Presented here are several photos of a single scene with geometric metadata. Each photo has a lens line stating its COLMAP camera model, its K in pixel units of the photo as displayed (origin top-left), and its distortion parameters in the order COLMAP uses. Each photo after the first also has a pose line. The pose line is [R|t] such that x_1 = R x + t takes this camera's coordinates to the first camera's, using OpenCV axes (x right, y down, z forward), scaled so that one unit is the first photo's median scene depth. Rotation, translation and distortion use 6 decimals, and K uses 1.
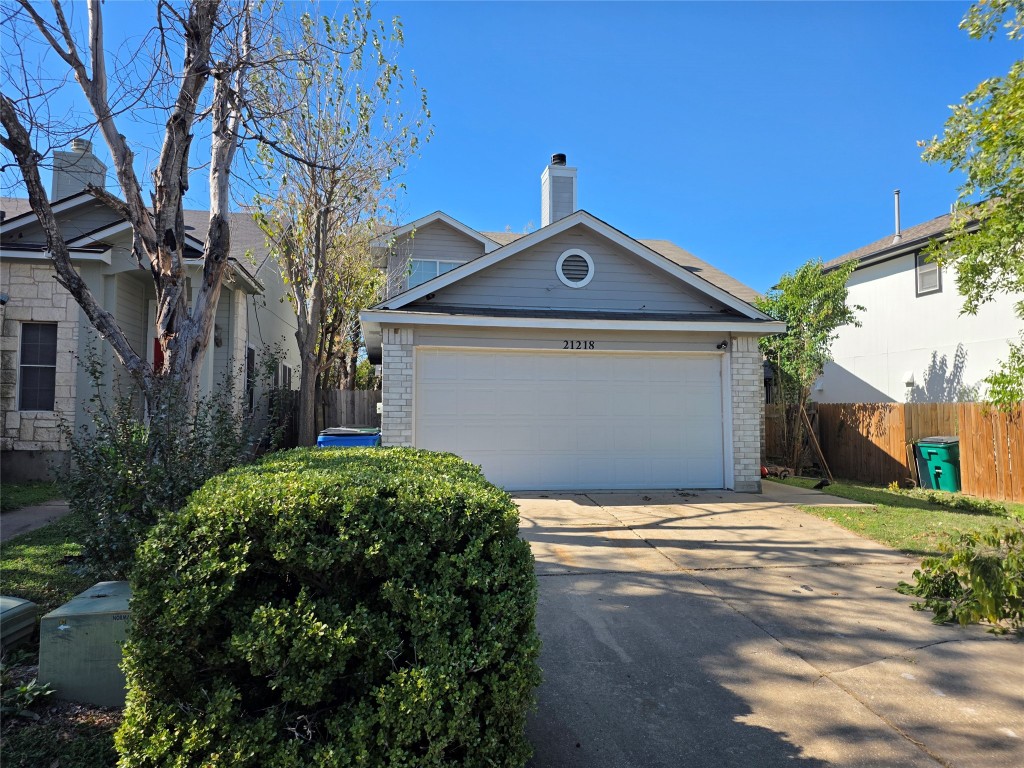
lens RADIAL K [[678.1, 0, 511.9], [0, 678.1, 382.8], [0, 0, 1]] dist [0.010923, -0.000014]
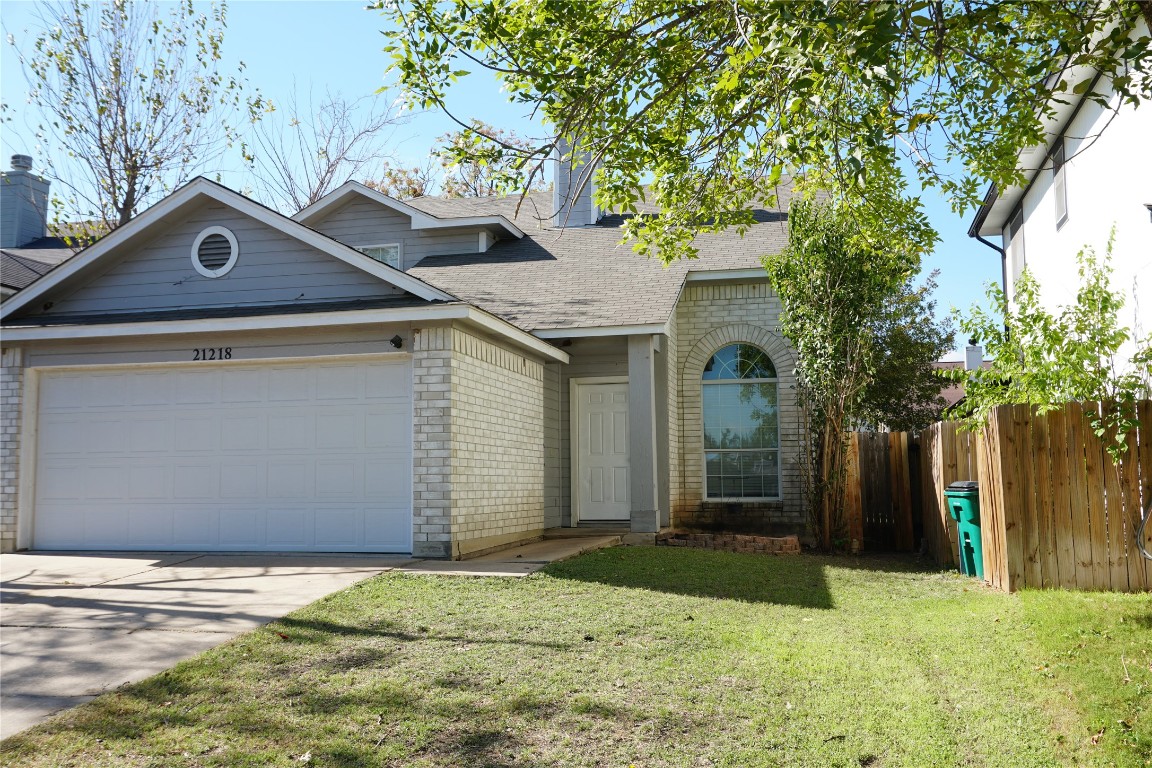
lens RADIAL K [[1094.2, 0, 574.8], [0, 1094.2, 380.4], [0, 0, 1]] dist [0.040955, 0.000000]
pose [[0.913470, -0.049478, -0.403888, 0.936088], [0.030376, 0.998102, -0.053571, 0.048771], [0.405772, 0.036667, 0.913239, 0.063924]]
